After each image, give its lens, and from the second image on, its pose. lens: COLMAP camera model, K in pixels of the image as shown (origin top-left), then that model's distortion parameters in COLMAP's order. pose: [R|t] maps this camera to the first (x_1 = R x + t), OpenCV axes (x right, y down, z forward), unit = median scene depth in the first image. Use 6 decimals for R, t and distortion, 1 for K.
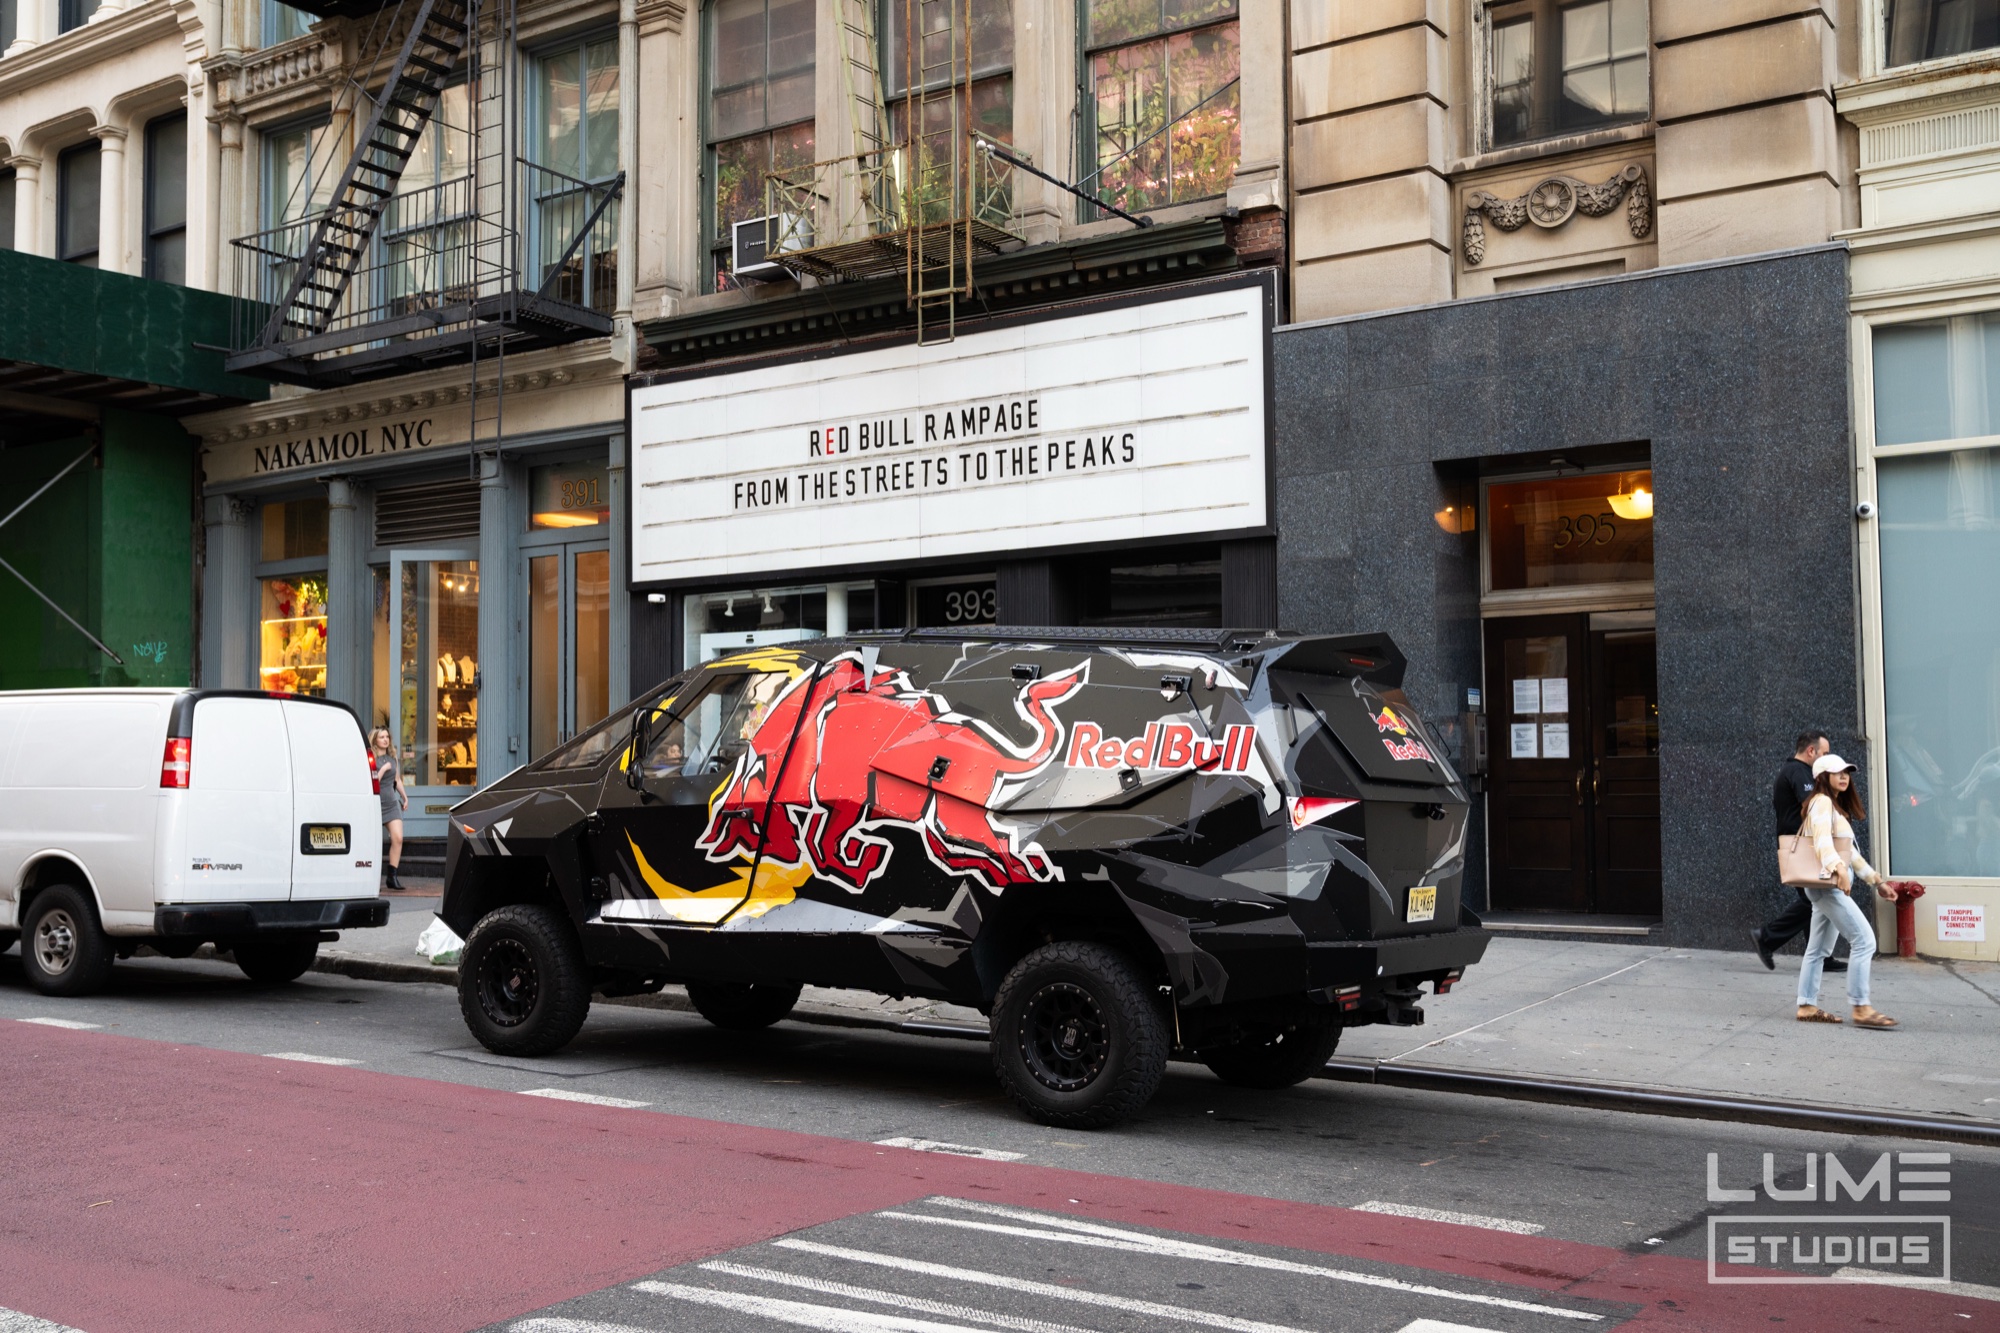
lens RADIAL K [[2008.9, 0, 1005.1], [0, 2008.9, 680.6], [0, 0, 1]] dist [0.001032, 0.000000]
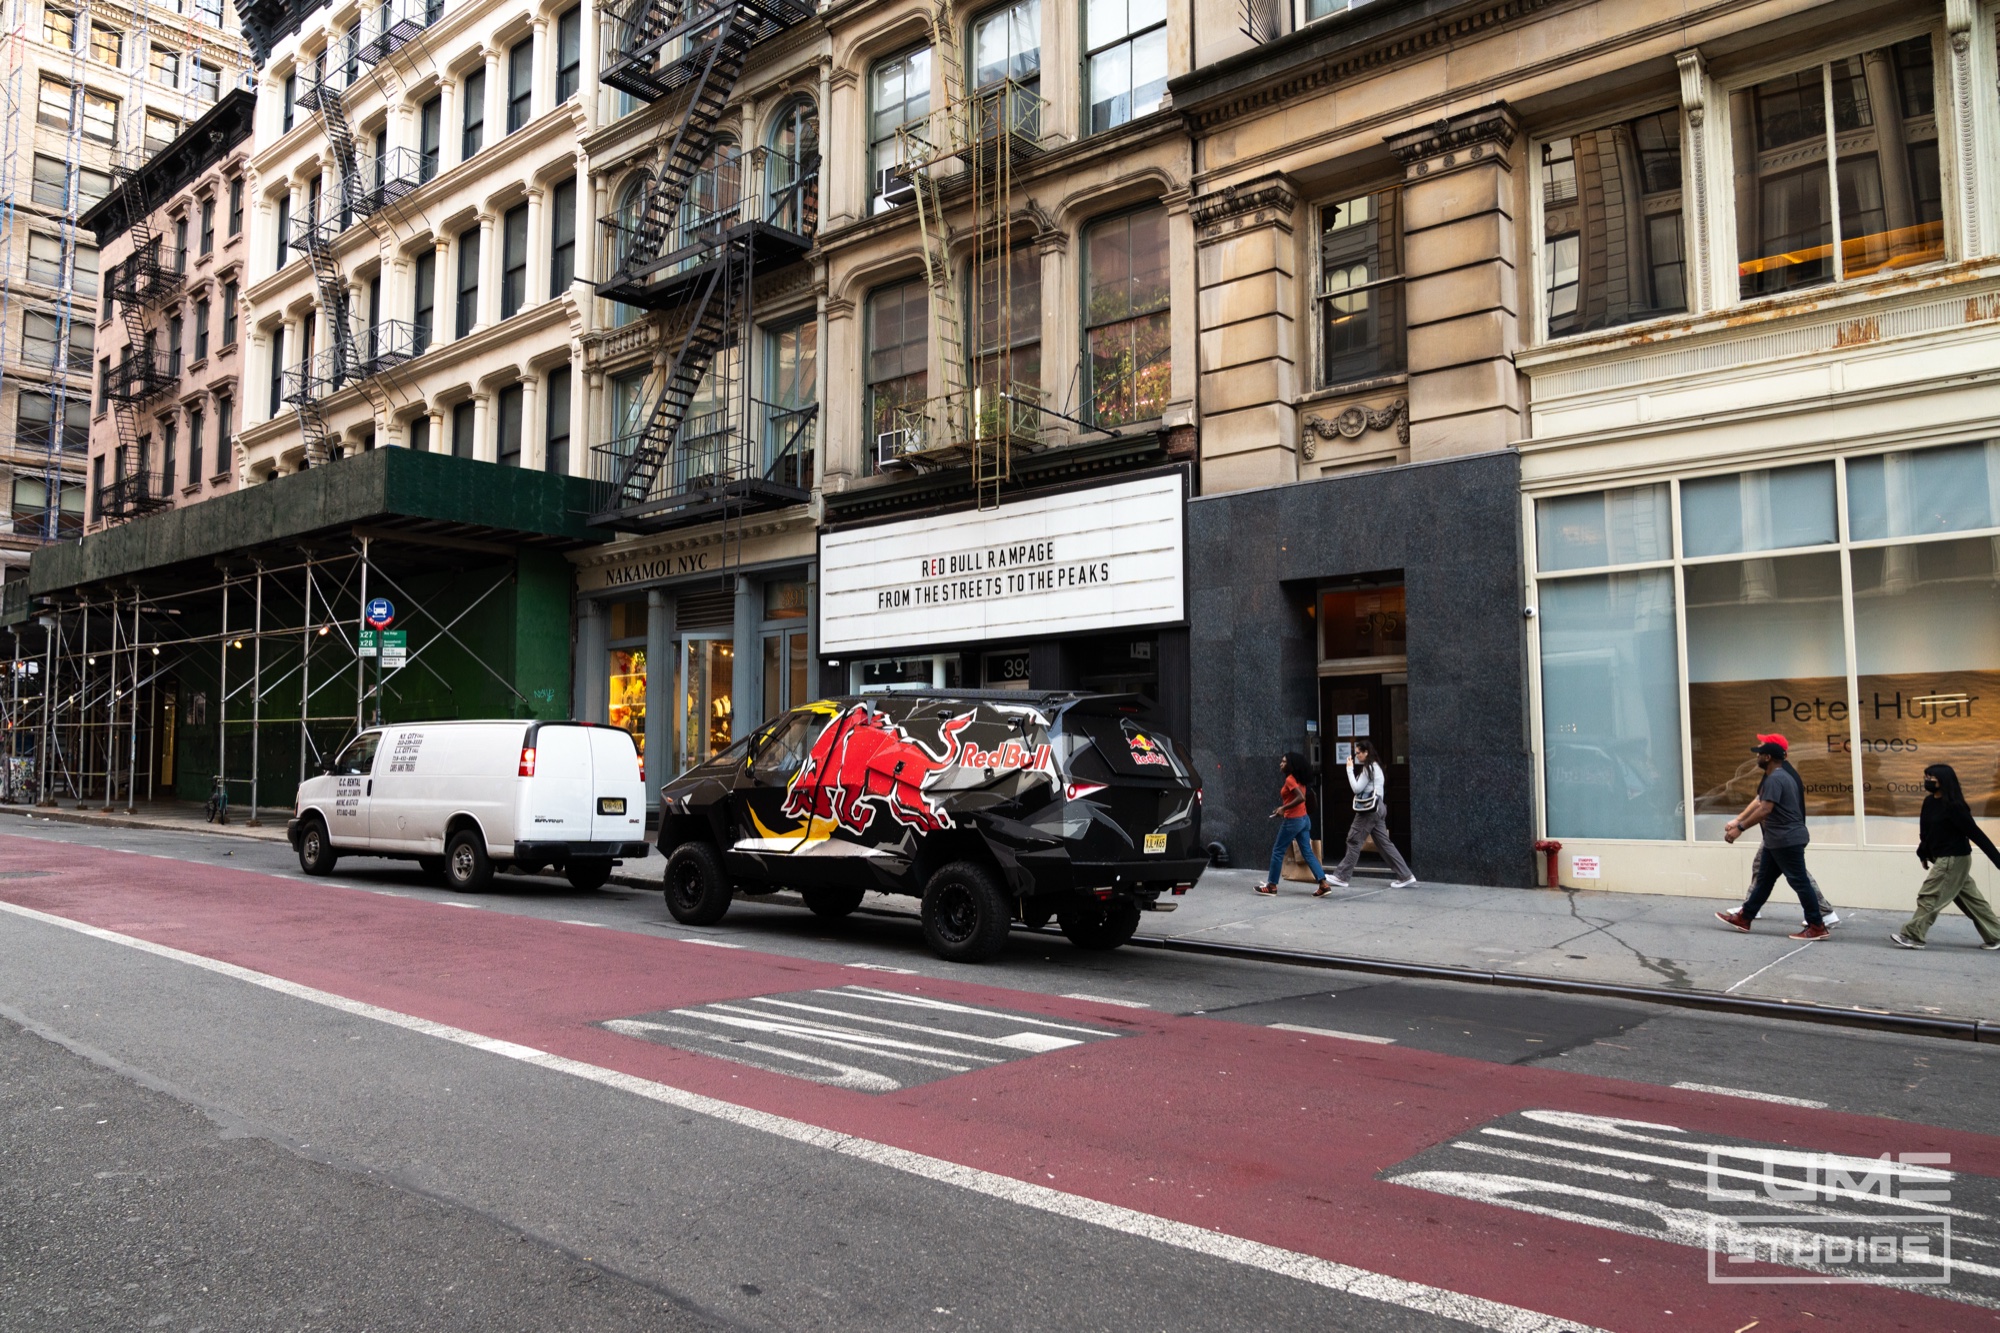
lens RADIAL K [[1410.5, 0, 1003.2], [0, 1410.5, 664.0], [0, 0, 1]] dist [-0.032647, 0.019118]
pose [[0.993806, -0.002432, -0.111100, 0.117146], [-0.001097, 0.999497, -0.031689, -0.005674], [0.111121, 0.031614, 0.993304, -0.156426]]
